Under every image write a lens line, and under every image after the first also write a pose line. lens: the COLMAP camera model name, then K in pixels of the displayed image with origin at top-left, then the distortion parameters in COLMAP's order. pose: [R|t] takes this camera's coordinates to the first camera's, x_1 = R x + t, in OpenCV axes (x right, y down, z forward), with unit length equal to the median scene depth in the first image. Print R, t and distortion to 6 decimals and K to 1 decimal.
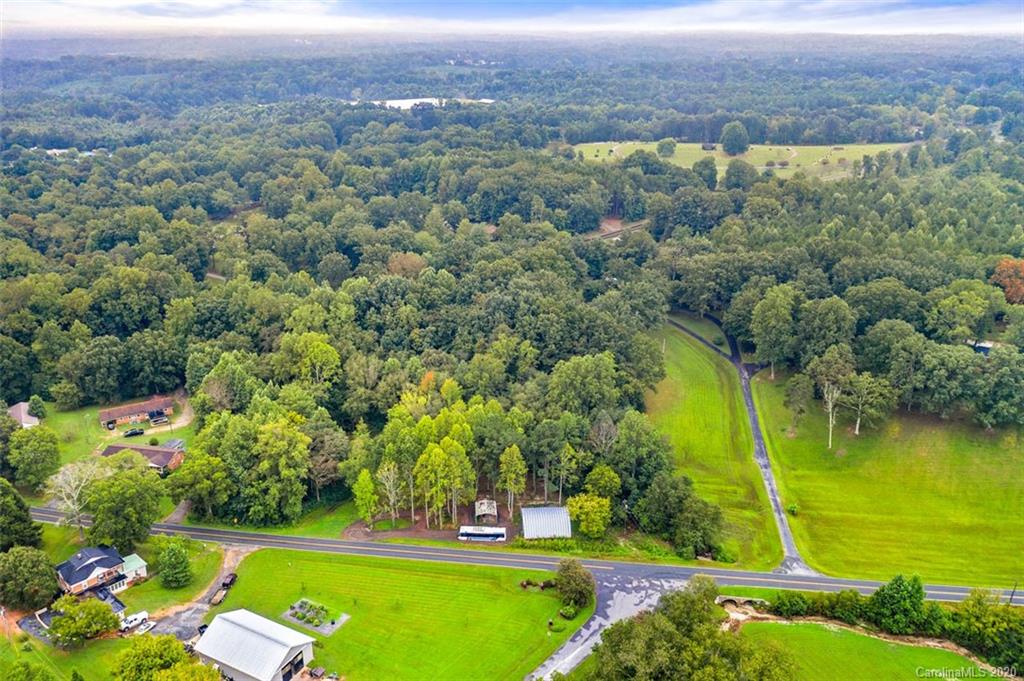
lens RADIAL K [[808.8, 0, 512.0], [0, 808.8, 340.5], [0, 0, 1]] dist [-0.003627, 0.009360]
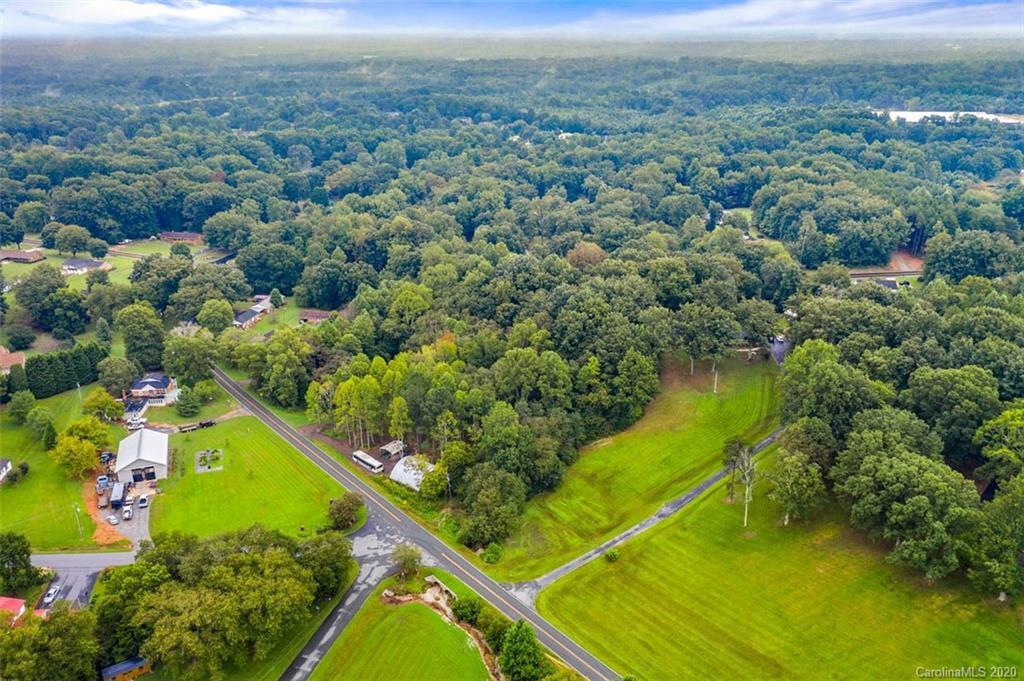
lens RADIAL K [[808.8, 0, 512.0], [0, 808.8, 340.5], [0, 0, 1]] dist [-0.003627, 0.009360]
pose [[0.748592, 0.237486, -0.619040, 0.755399], [-0.240338, 0.967348, 0.080474, -0.071850], [0.617938, 0.088536, 0.781226, 0.183989]]
